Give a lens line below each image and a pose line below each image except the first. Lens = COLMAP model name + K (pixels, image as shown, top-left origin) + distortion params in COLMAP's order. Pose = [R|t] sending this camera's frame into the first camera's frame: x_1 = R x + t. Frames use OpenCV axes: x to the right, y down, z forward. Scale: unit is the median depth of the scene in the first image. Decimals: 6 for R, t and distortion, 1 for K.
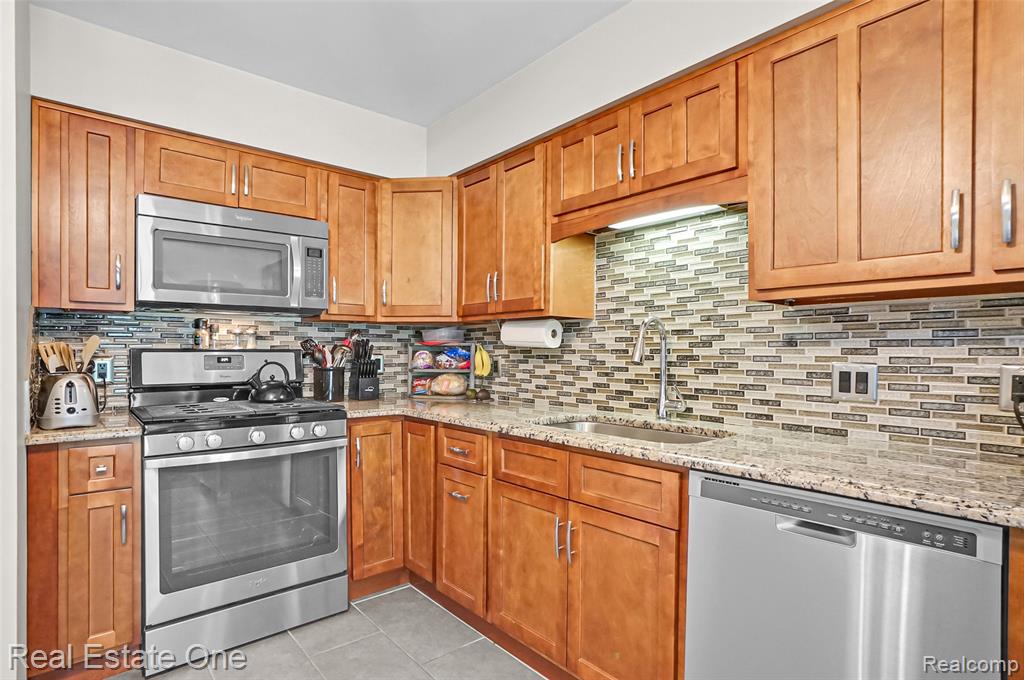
lens RADIAL K [[521.5, 0, 512.0], [0, 521.5, 353.2], [0, 0, 1]] dist [-0.008576, 0.000830]
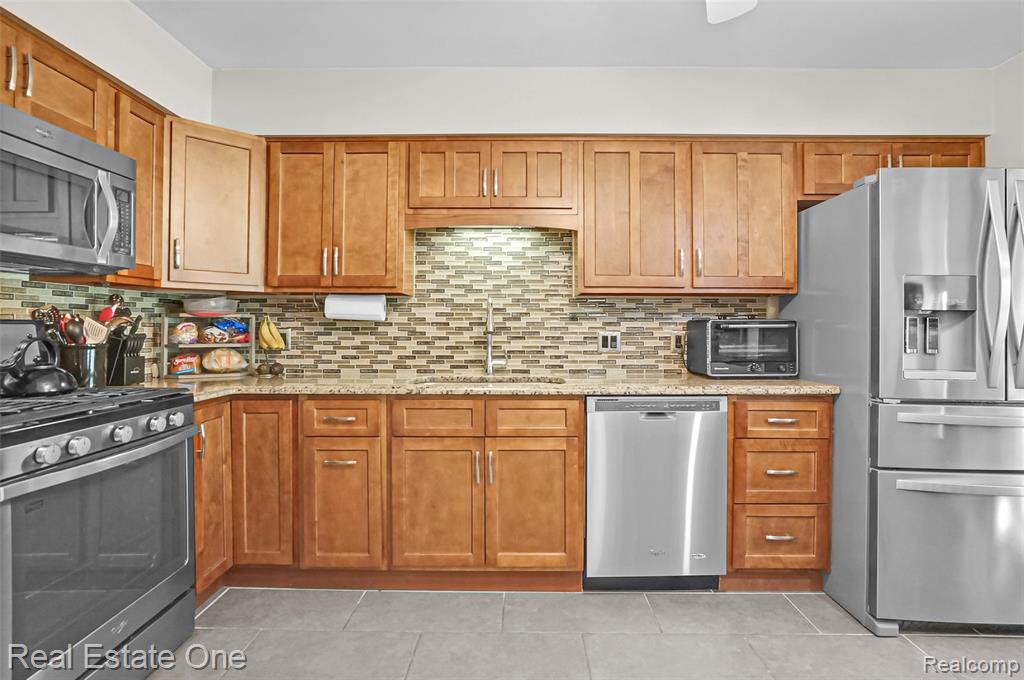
lens RADIAL K [[515.8, 0, 510.7], [0, 515.8, 320.8], [0, 0, 1]] dist [0.000790, 0.001362]
pose [[0.668218, 0.007640, 0.743927, -0.605935], [0.001404, 0.999933, -0.011529, 0.003643], [-0.743964, 0.008748, 0.668162, 0.060628]]
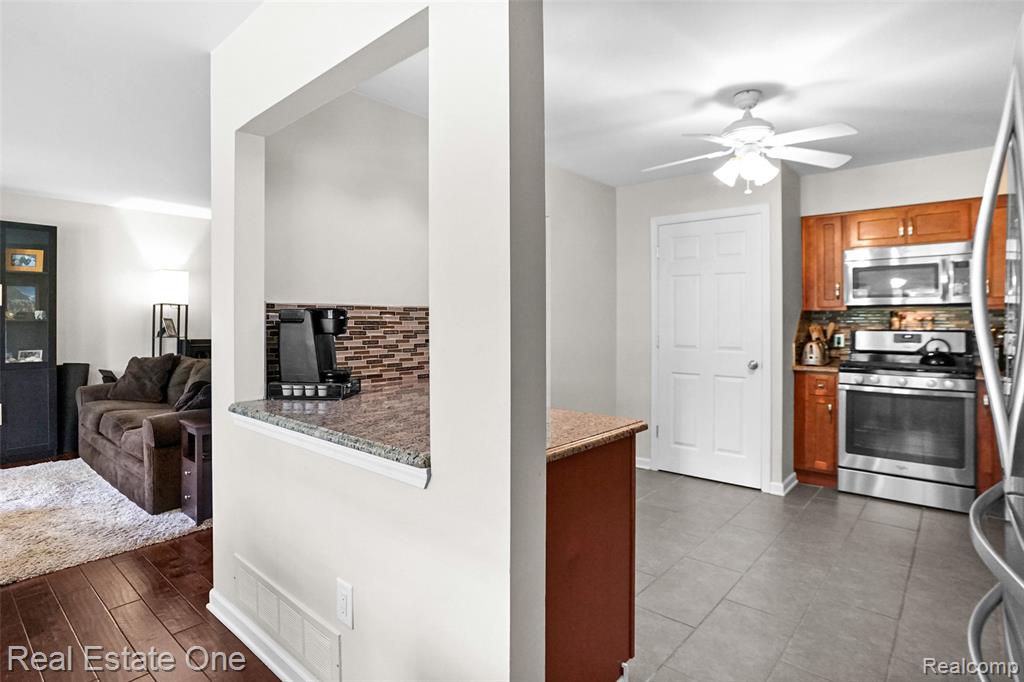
lens RADIAL K [[515.8, 0, 510.7], [0, 515.8, 321.8], [0, 0, 1]] dist [0.000790, 0.001362]
pose [[0.138130, 0.001476, -0.990413, 0.923804], [-0.004368, 0.999990, 0.000881, -0.031085], [0.990404, 0.004204, 0.138135, -0.464055]]
